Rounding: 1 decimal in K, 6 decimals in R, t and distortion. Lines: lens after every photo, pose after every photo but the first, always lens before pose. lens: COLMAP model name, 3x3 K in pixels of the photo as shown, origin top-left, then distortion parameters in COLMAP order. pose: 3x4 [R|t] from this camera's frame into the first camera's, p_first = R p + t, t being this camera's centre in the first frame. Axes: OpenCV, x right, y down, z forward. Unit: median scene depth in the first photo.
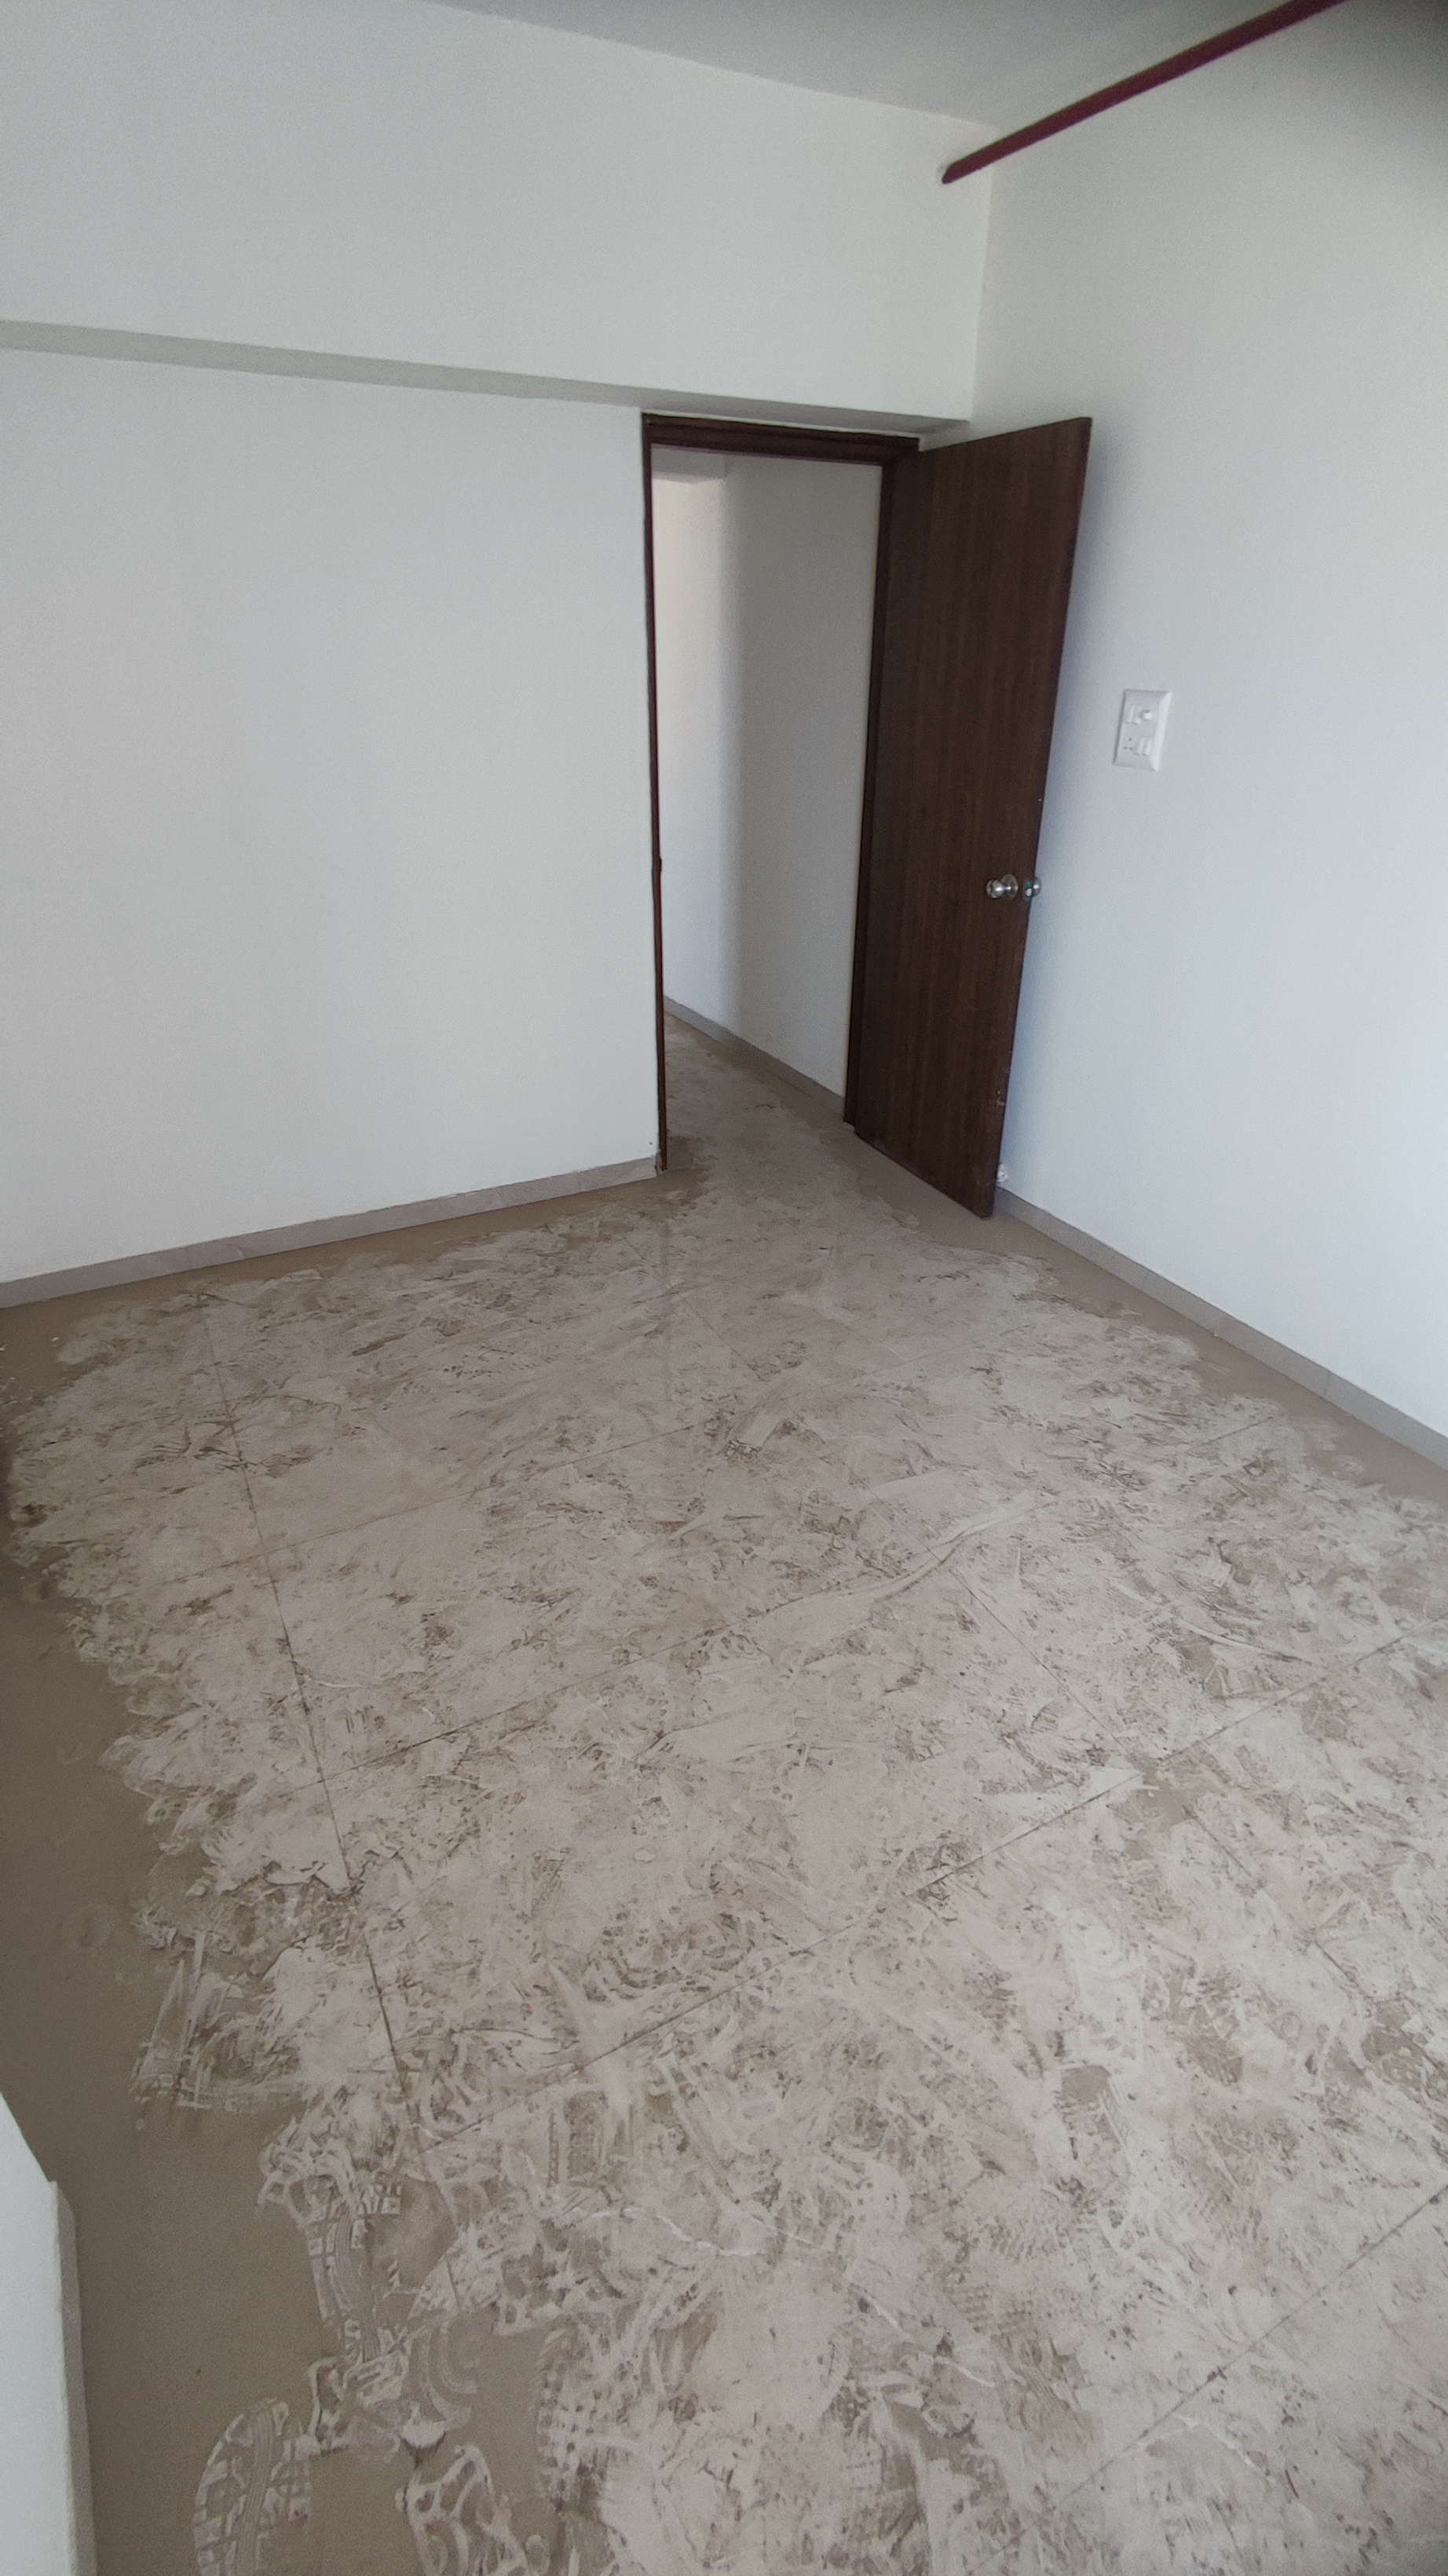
lens RADIAL K [[1182.0, 0, 724.0], [0, 1182.0, 1288.0], [0, 0, 1]] dist [0.000679, 0.000101]
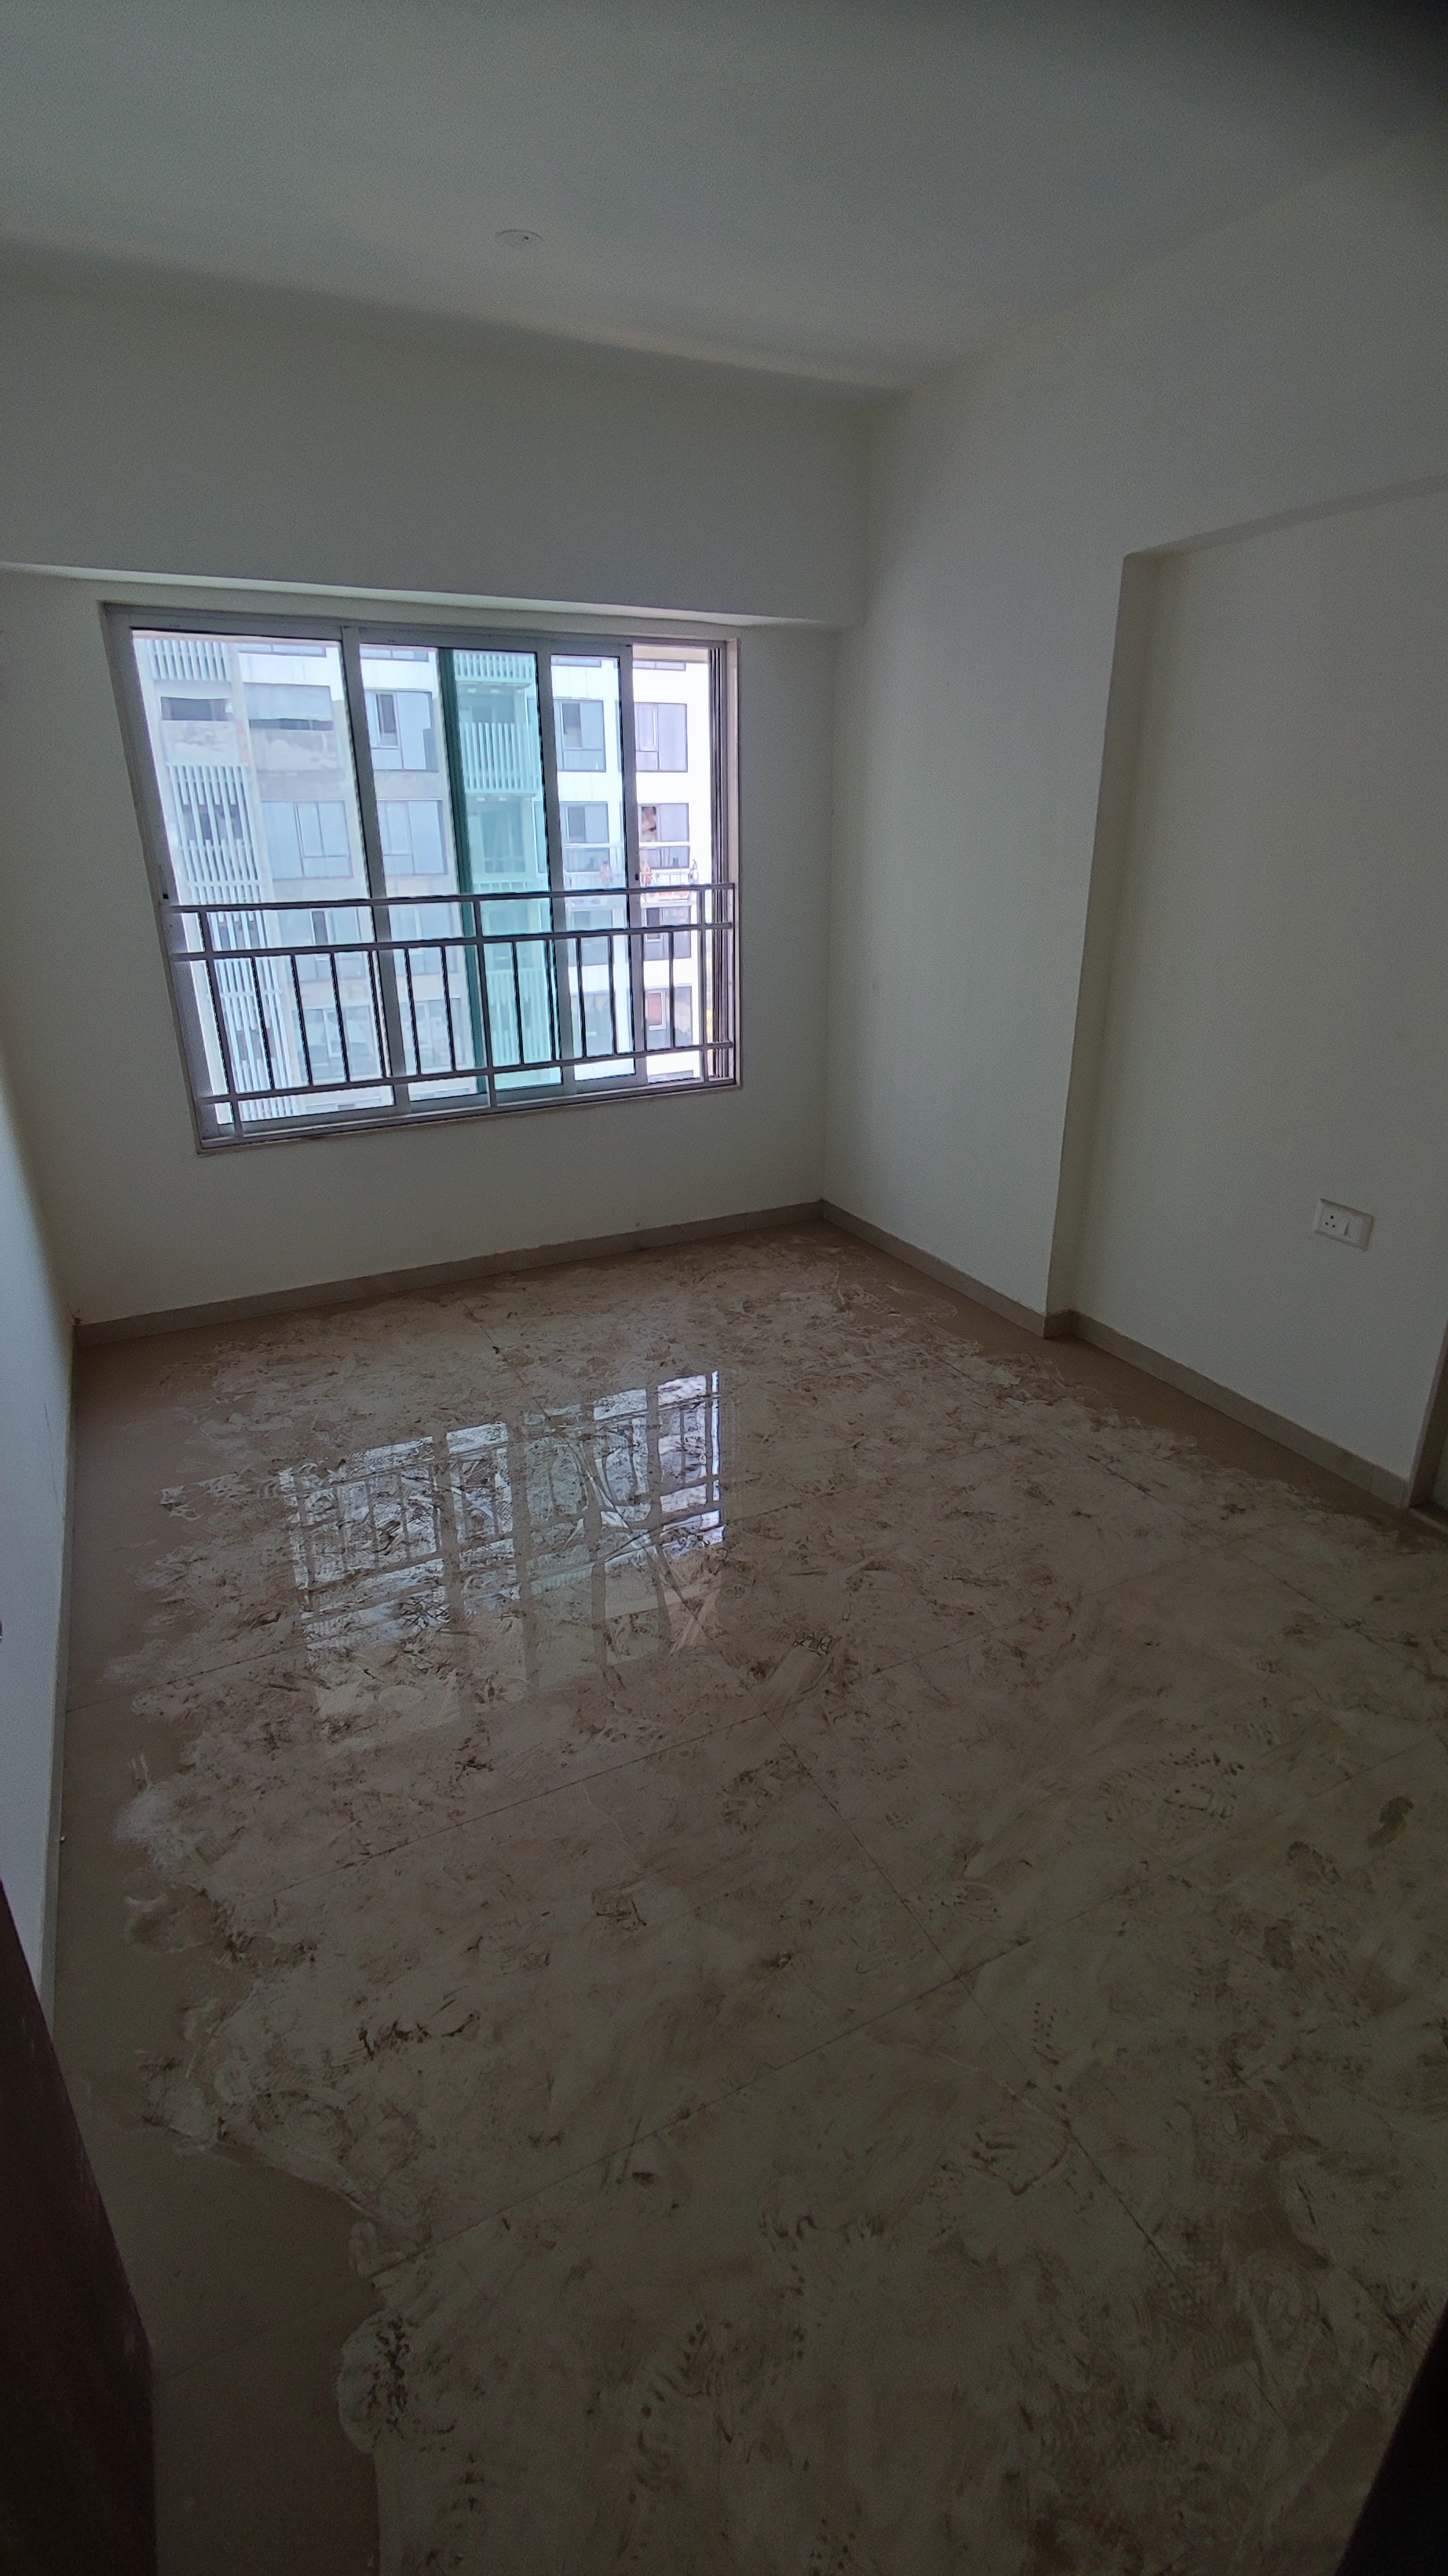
lens RADIAL K [[1182.0, 0, 724.0], [0, 1182.0, 1288.0], [0, 0, 1]] dist [0.000679, 0.000101]
pose [[-0.999737, -0.008829, 0.021169, 0.072226], [0.010914, 0.628653, 0.777609, -0.794456], [-0.020173, 0.777635, -0.628392, 1.476935]]
